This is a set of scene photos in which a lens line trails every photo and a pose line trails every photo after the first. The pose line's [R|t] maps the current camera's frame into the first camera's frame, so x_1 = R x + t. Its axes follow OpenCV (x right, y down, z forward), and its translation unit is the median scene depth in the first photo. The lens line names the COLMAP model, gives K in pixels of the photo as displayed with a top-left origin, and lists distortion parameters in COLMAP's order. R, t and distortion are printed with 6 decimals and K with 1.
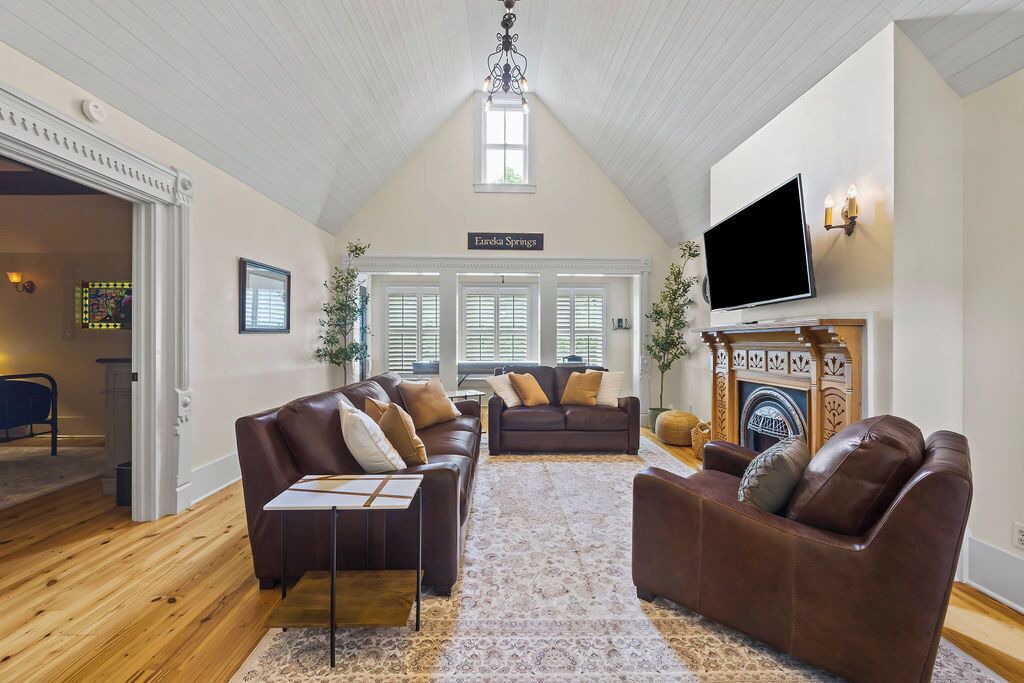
lens RADIAL K [[414.0, 0, 512.0], [0, 414.0, 341.5], [0, 0, 1]] dist [0.002253, 0.000116]
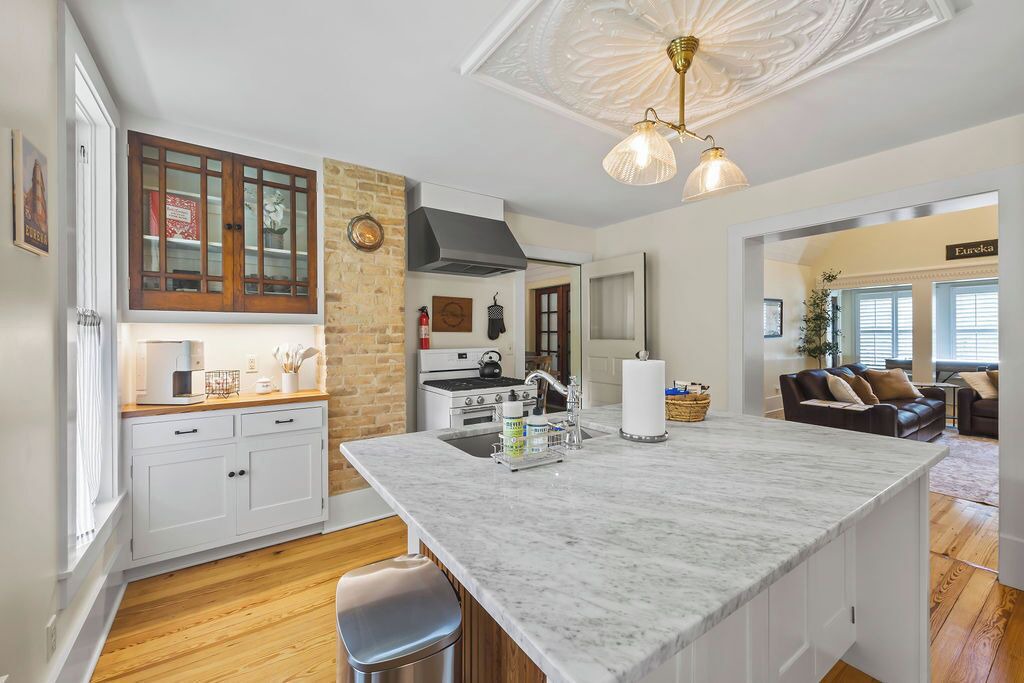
lens RADIAL K [[414.0, 0, 512.0], [0, 414.0, 341.5], [0, 0, 1]] dist [0.002253, 0.000116]
pose [[0.546471, 0.006806, -0.837451, 0.255908], [0.005869, 0.999911, 0.011955, -0.027722], [0.837458, -0.011448, 0.546382, -0.800737]]
